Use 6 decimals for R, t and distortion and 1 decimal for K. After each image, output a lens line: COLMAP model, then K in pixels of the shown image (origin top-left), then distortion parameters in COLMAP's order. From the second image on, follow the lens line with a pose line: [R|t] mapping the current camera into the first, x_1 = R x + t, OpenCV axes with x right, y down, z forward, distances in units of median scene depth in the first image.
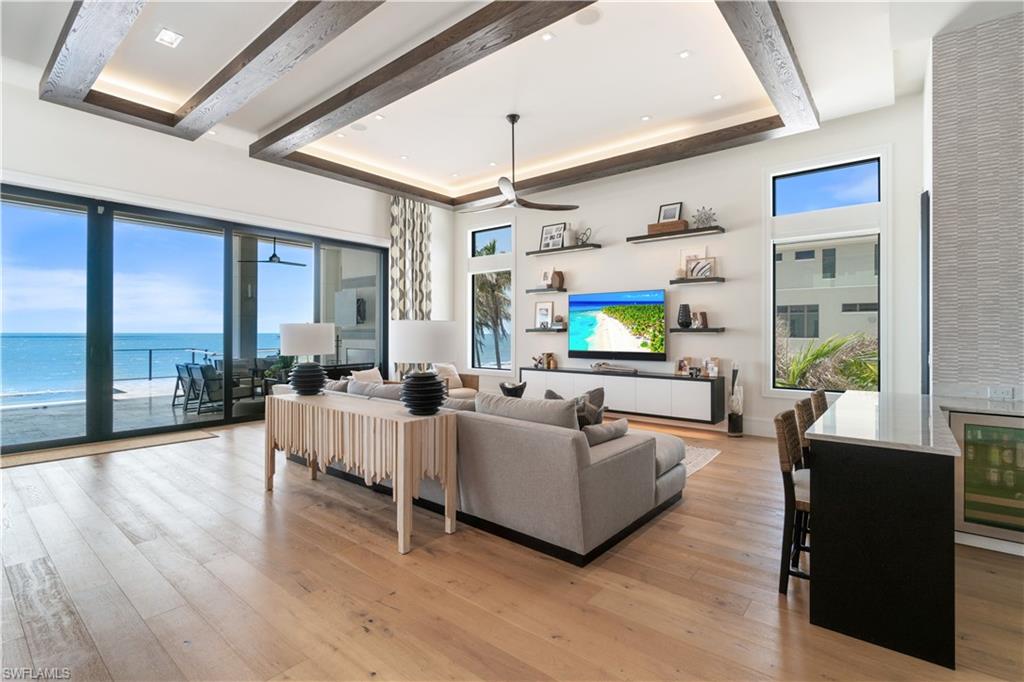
lens RADIAL K [[463.3, 0, 511.1], [0, 463.3, 336.8], [0, 0, 1]] dist [-0.001888, 0.000160]
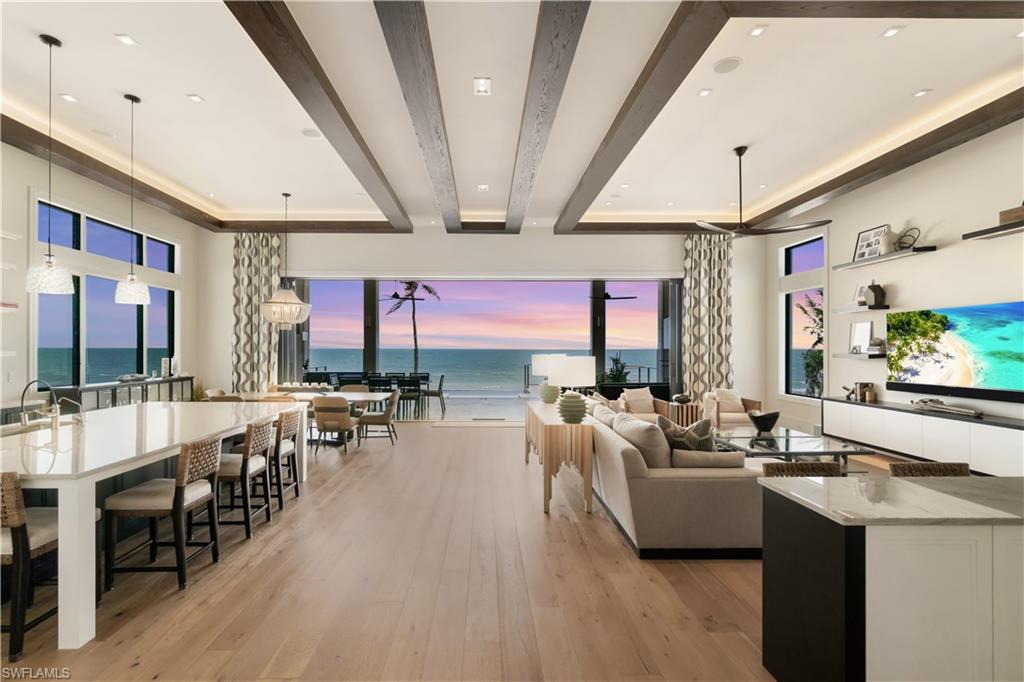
lens RADIAL K [[438.6, 0, 507.6], [0, 438.6, 346.9], [0, 0, 1]] dist [0.002578, 0.000263]
pose [[0.685398, -0.005473, -0.728148, 0.220507], [-0.007969, 0.999855, -0.015016, -0.012921], [0.728125, 0.016095, 0.685255, -0.018745]]
